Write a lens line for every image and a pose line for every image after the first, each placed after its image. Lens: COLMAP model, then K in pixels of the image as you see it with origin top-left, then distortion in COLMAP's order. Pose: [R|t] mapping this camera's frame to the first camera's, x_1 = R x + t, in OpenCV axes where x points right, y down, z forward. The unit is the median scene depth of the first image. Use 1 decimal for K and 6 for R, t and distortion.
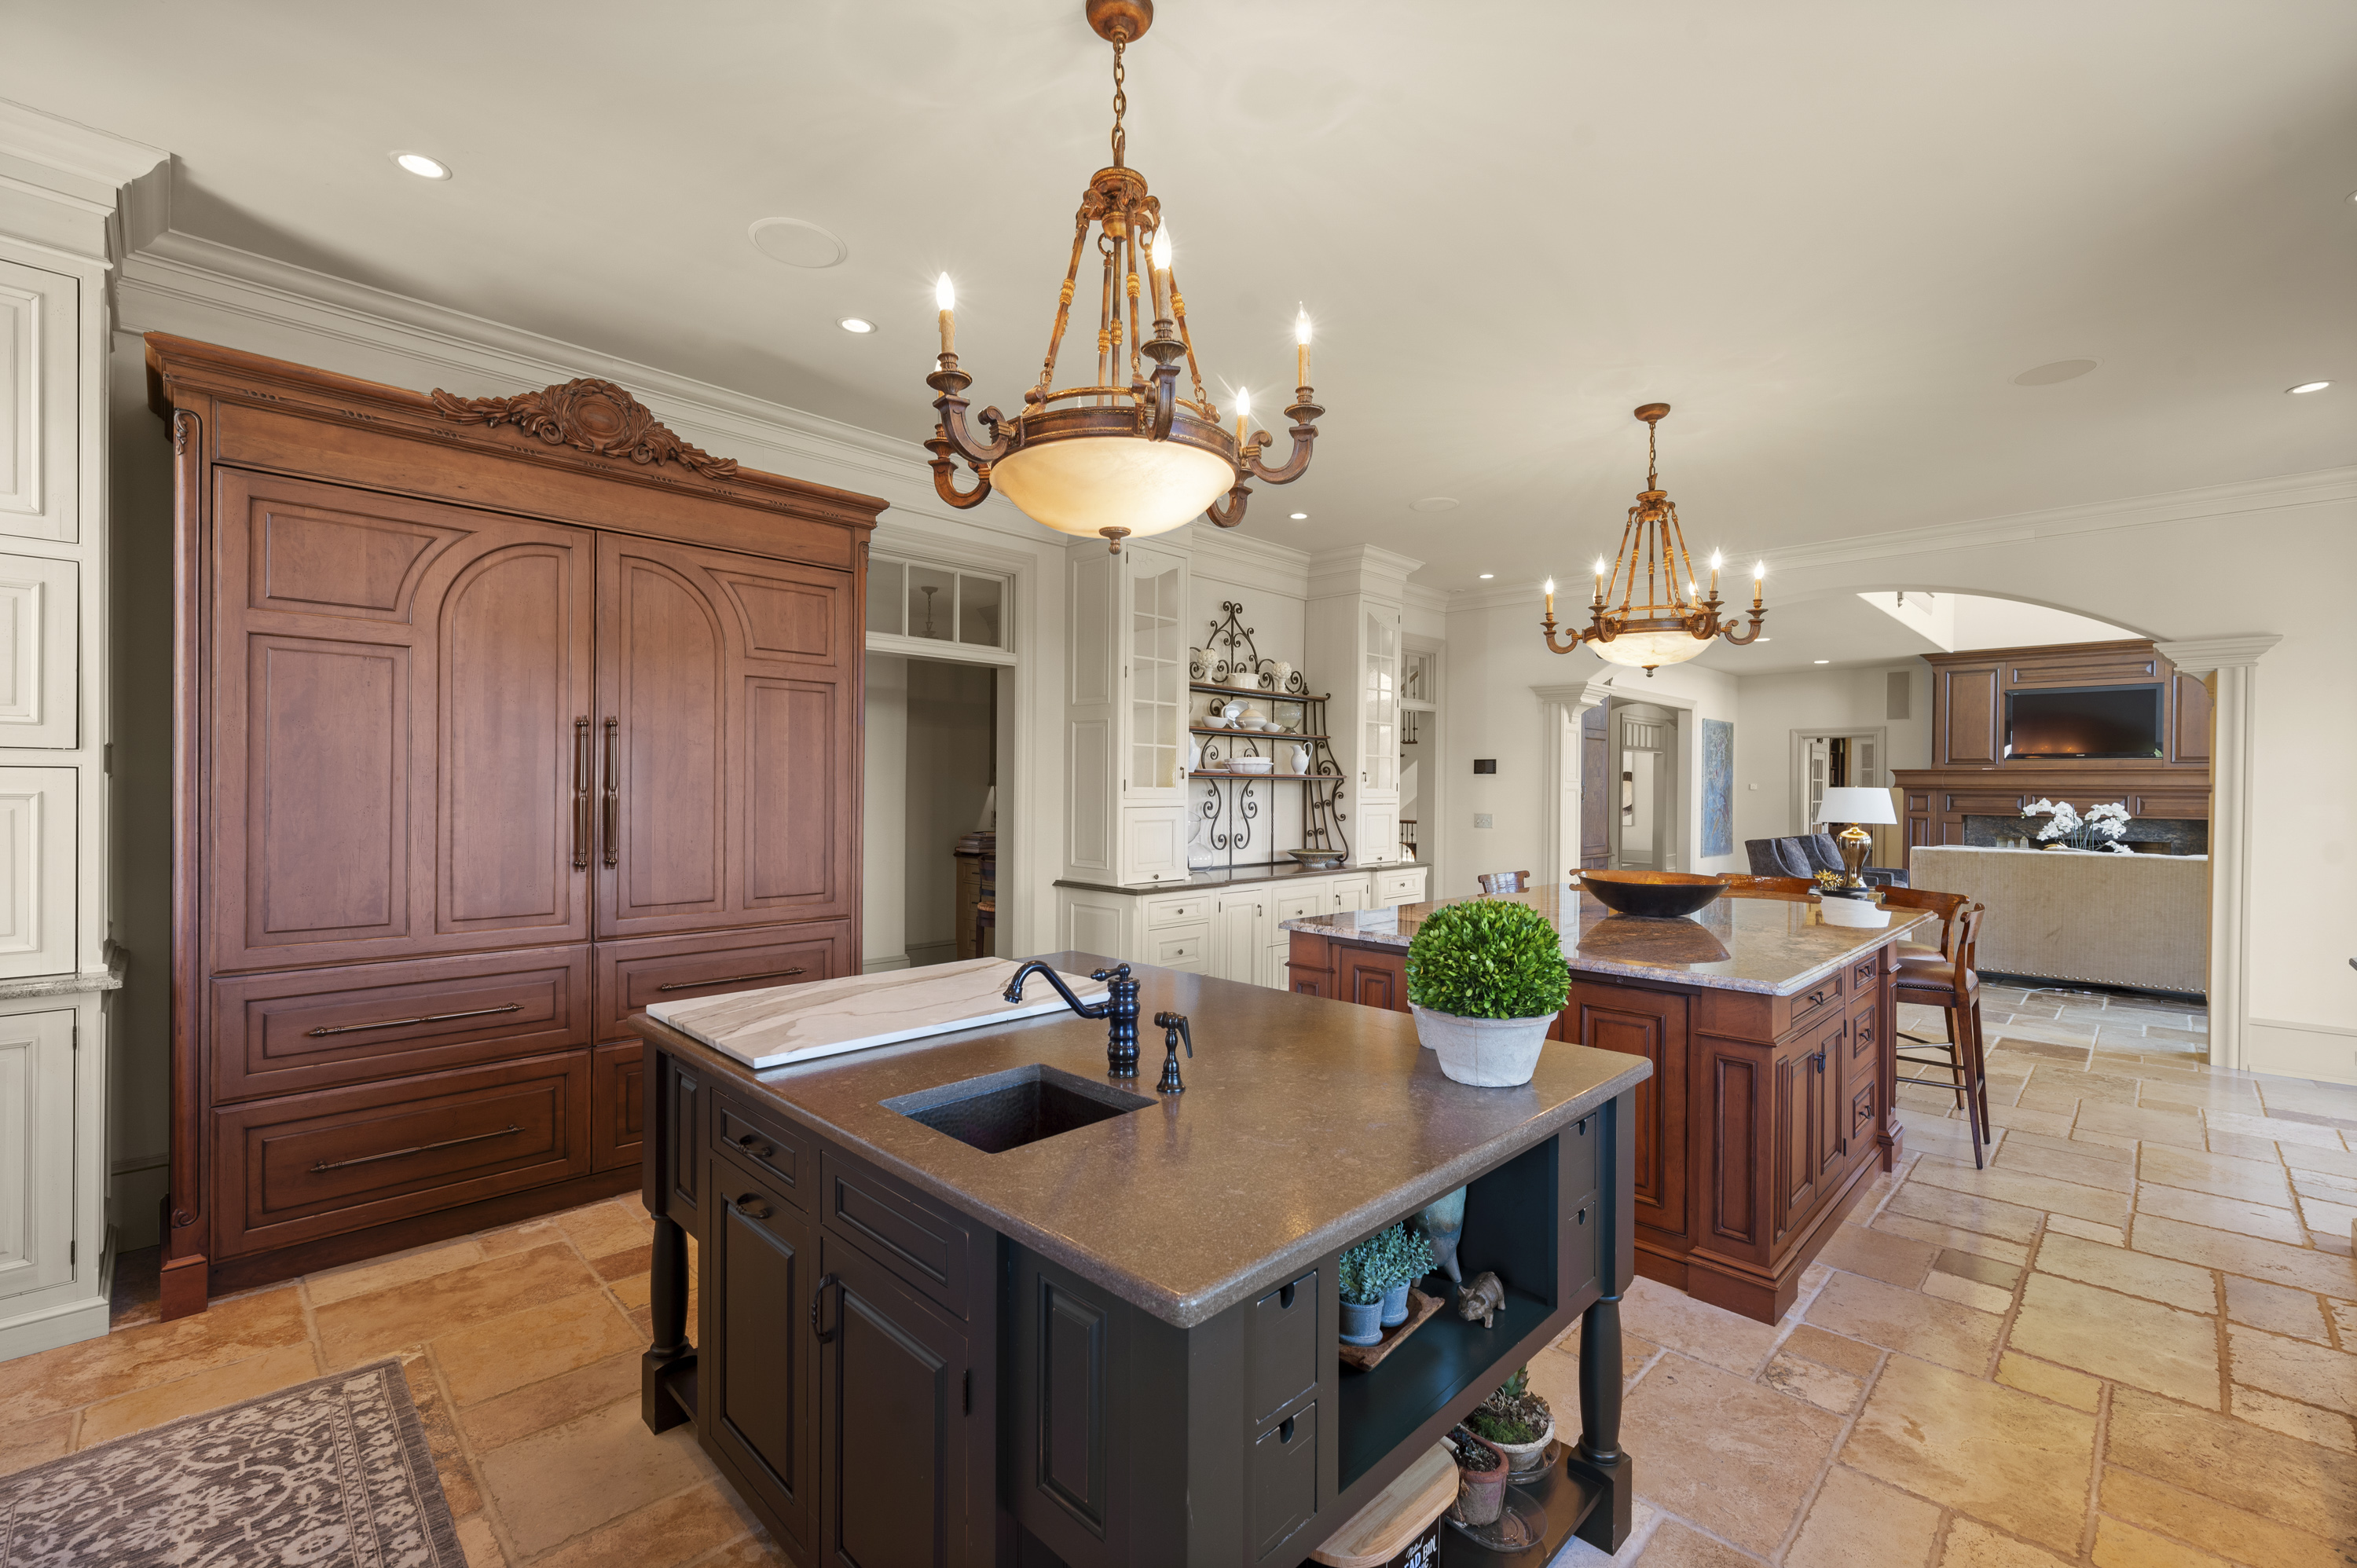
lens RADIAL K [[1014.2, 0, 1180.4], [0, 1014.2, 779.3], [0, 0, 1]] dist [0.000969, -0.000168]
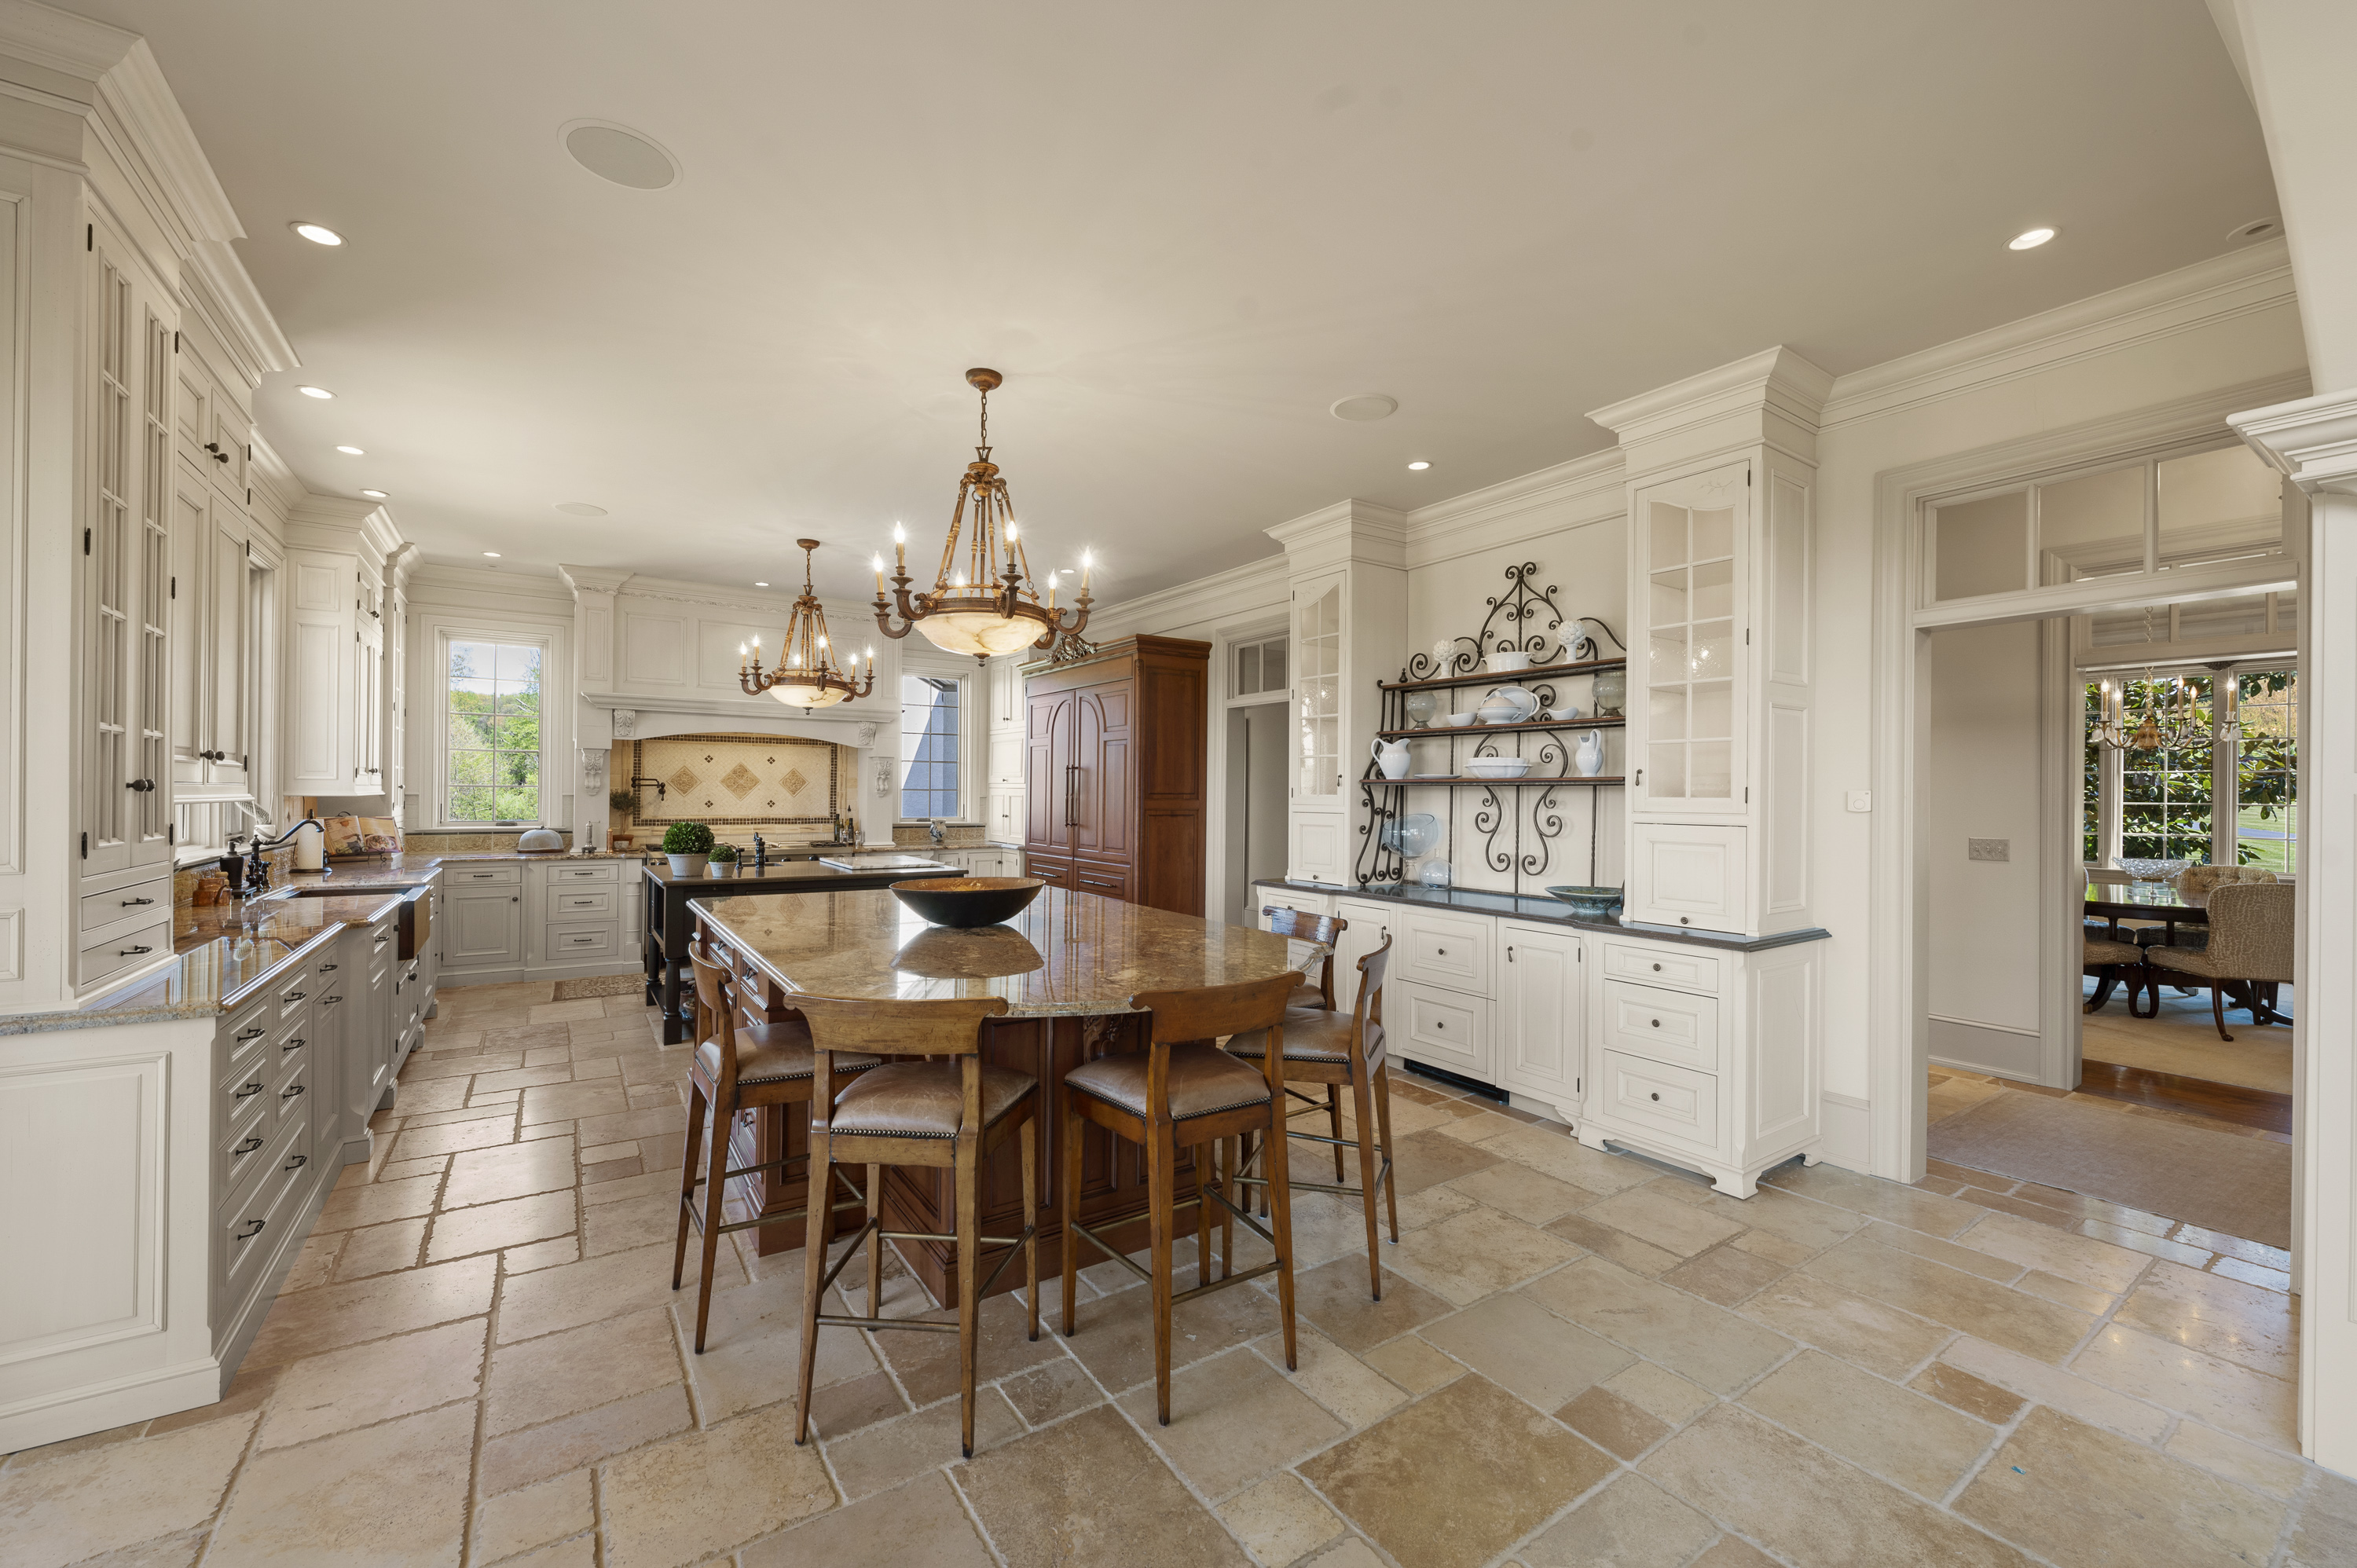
lens RADIAL K [[944.4, 0, 1186.9], [0, 944.4, 787.7], [0, 0, 1]] dist [-0.000723, 0.000131]
pose [[-0.195787, -0.015820, -0.980519, 0.838229], [-0.004584, 0.999874, -0.015217, 0.014219], [0.980636, 0.001516, -0.195835, 0.897484]]
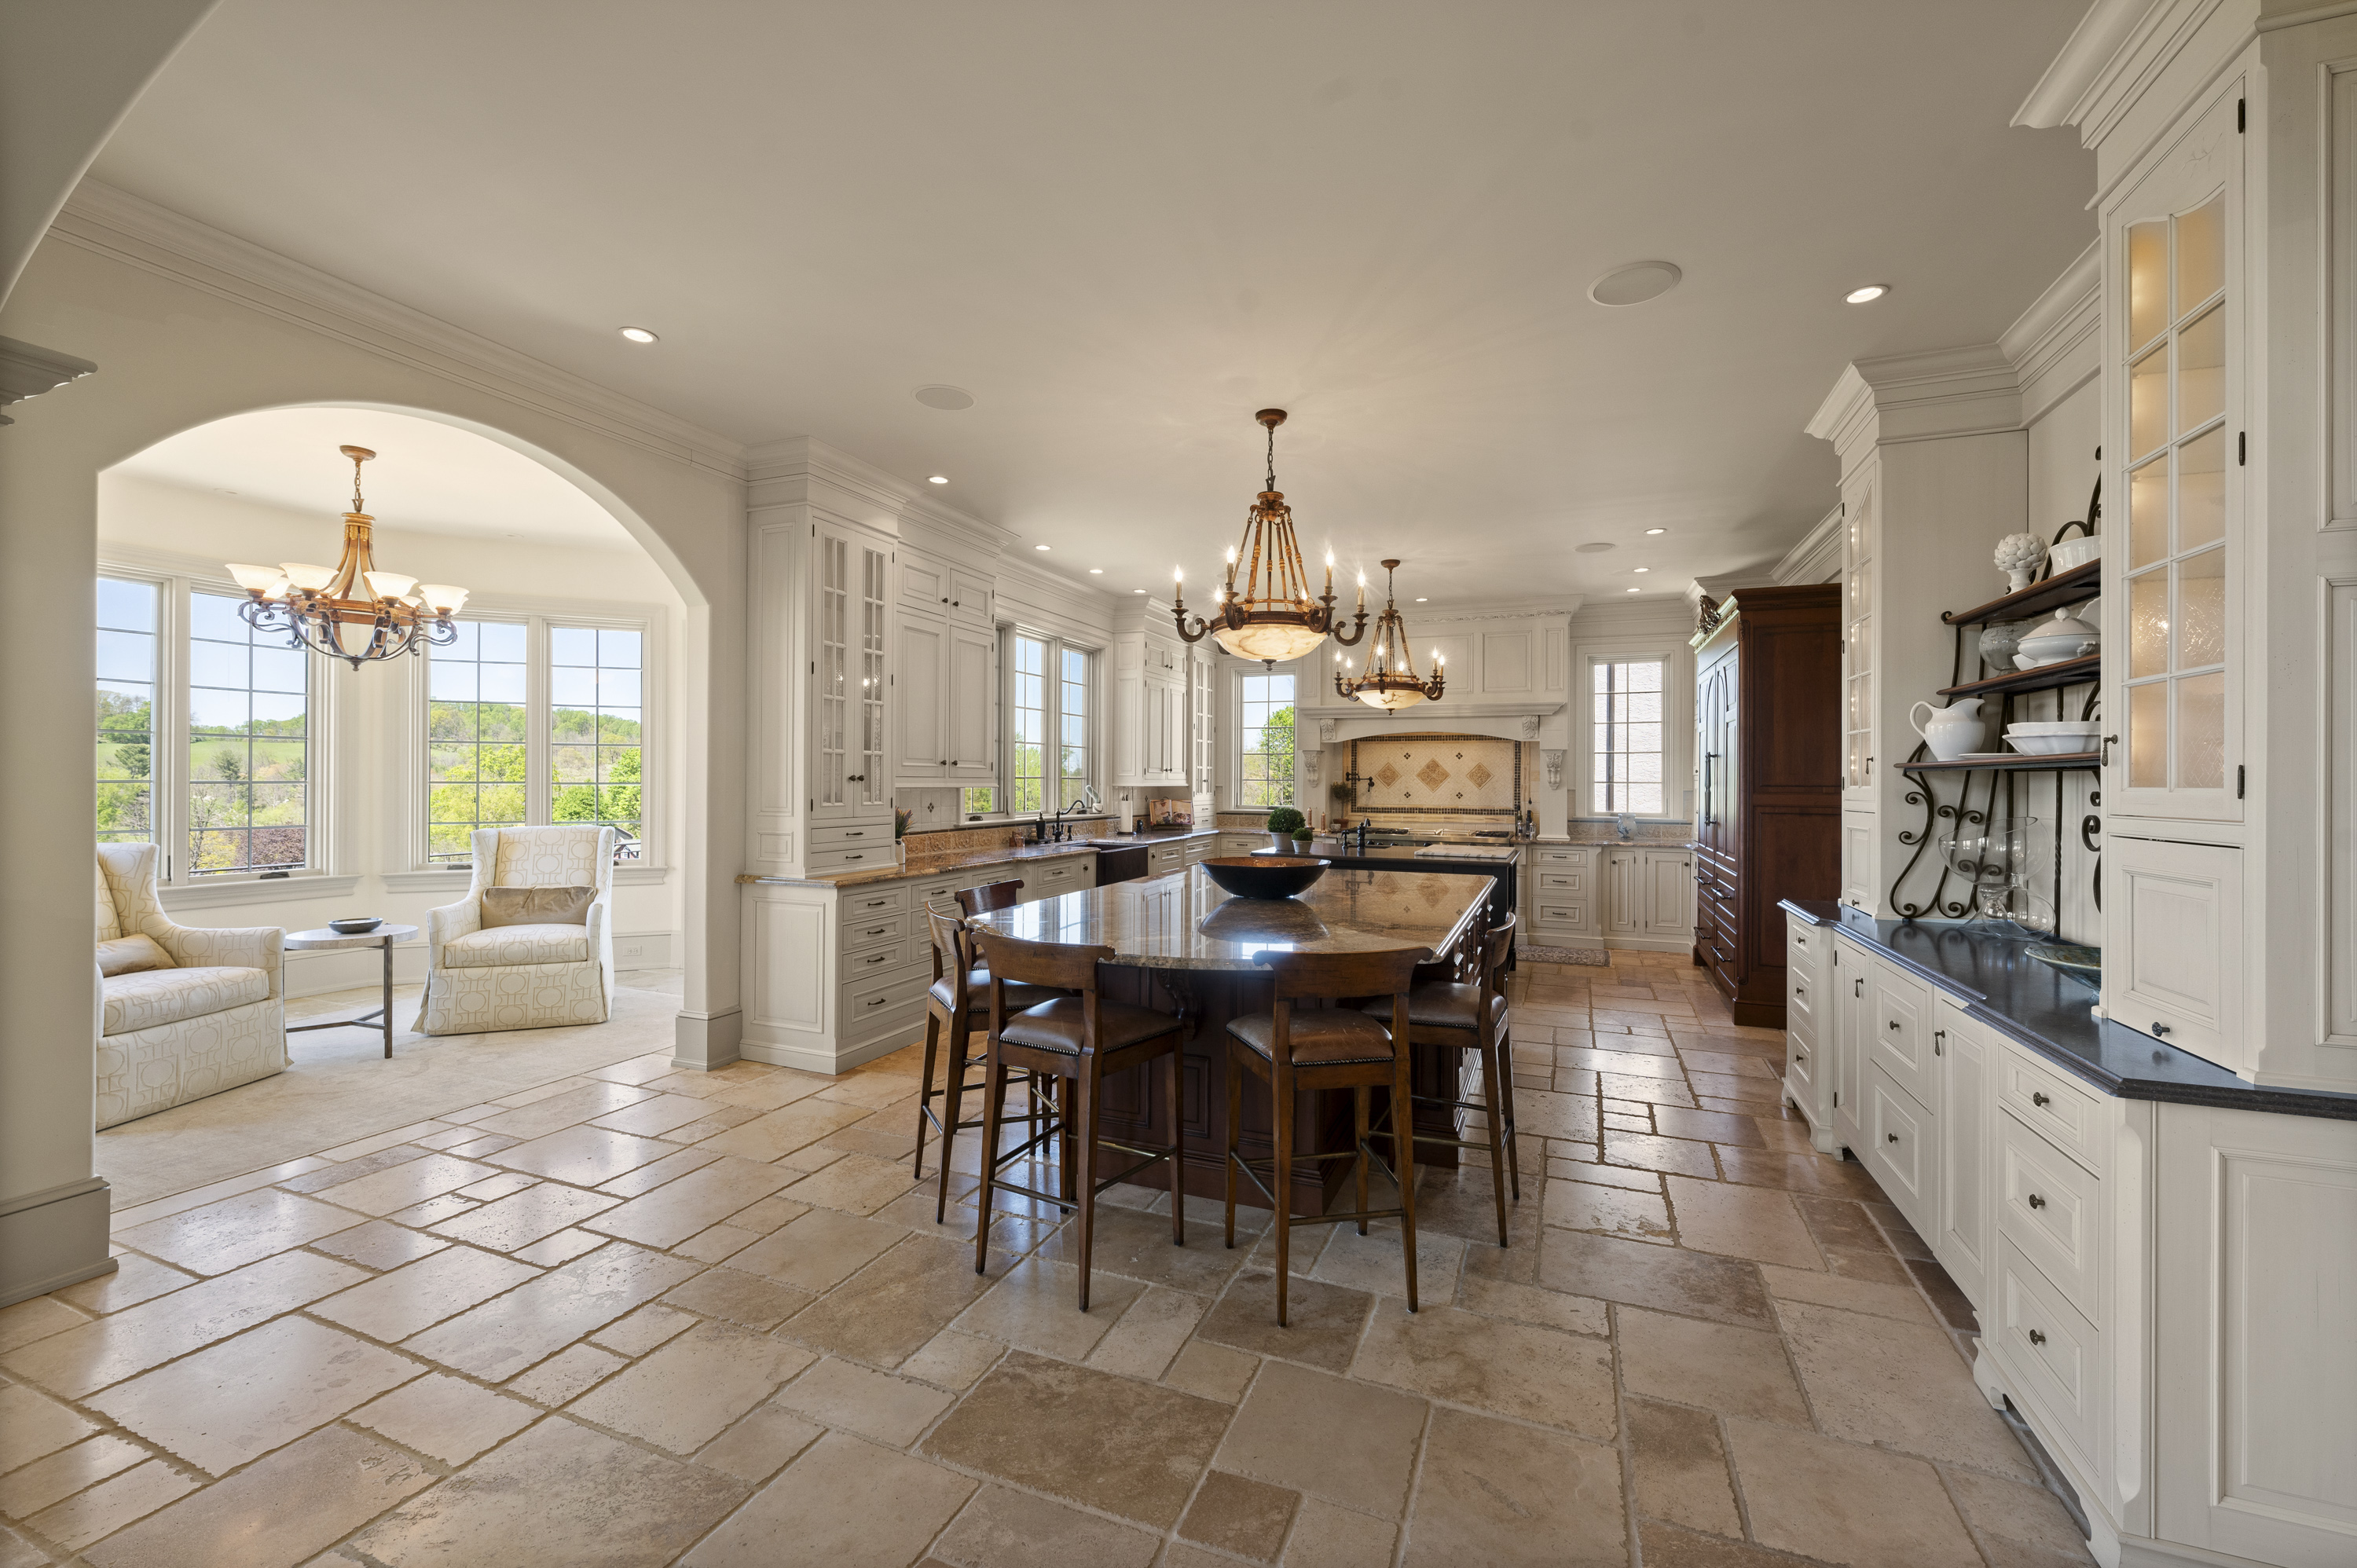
lens RADIAL K [[944.4, 0, 1183.4], [0, 944.4, 775.0], [0, 0, 1]] dist [-0.000723, 0.000131]
pose [[-0.923804, -0.018214, -0.382433, 0.606325], [-0.013693, 0.999801, -0.014541, 0.014620], [0.382621, -0.008196, -0.923869, 1.237254]]
